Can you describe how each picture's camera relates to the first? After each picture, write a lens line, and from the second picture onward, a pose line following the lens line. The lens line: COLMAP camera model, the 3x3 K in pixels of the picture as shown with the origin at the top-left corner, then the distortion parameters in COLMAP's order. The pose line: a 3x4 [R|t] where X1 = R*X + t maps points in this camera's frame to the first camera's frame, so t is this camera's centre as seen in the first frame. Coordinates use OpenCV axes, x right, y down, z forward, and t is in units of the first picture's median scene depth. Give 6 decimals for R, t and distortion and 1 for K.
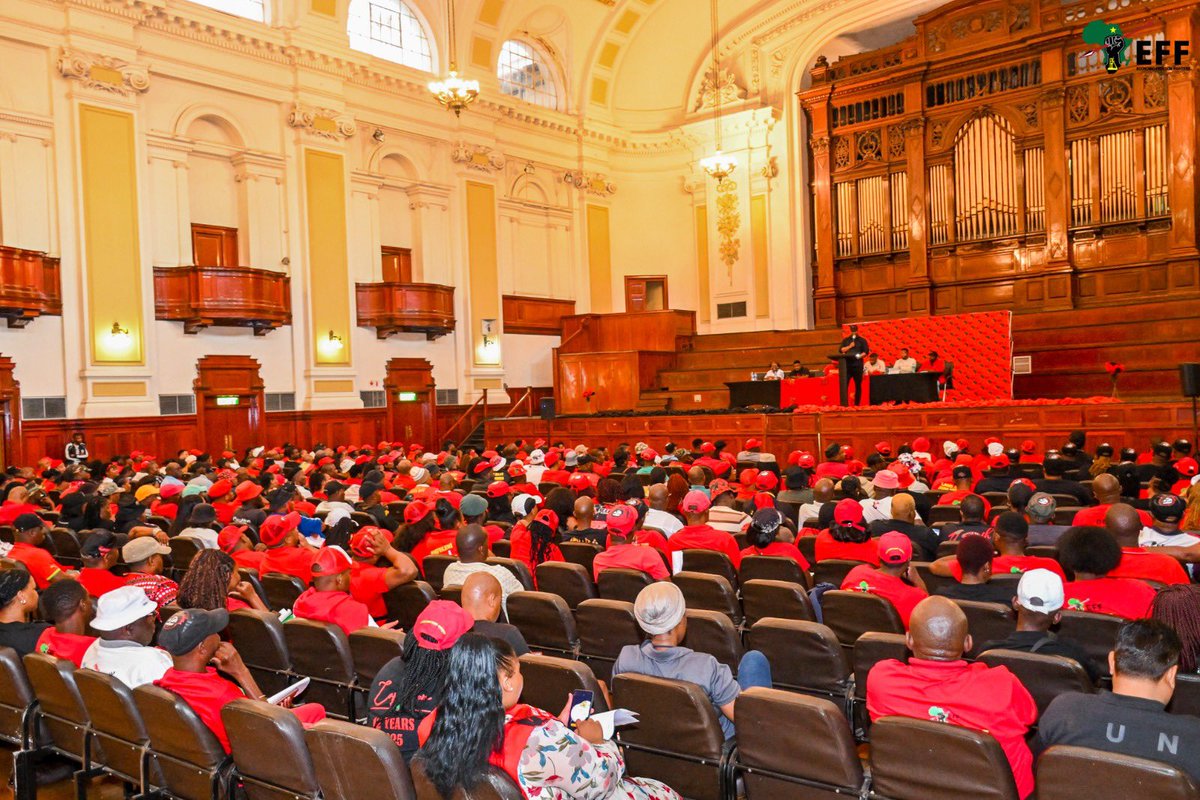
lens RADIAL K [[1054.3, 0, 600.0], [0, 1054.3, 400.0], [0, 0, 1]] dist [0.097323, 0.000972]
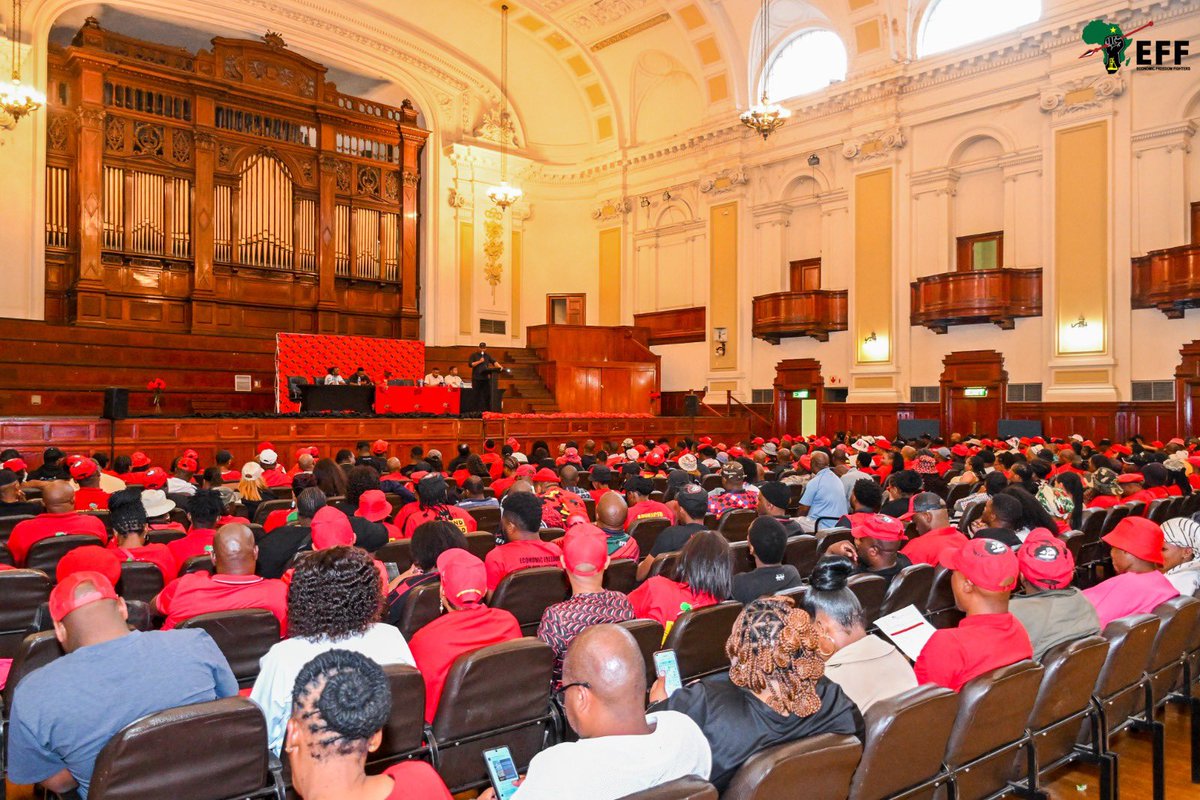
lens RADIAL K [[904.6, 0, 600.0], [0, 904.6, 400.0], [0, 0, 1]] dist [-0.002032, -0.001334]
pose [[-0.175484, 0.031216, -0.983987, 0.669252], [0.011357, 0.999495, 0.029683, -0.023866], [0.984417, -0.005966, -0.175750, 0.813875]]
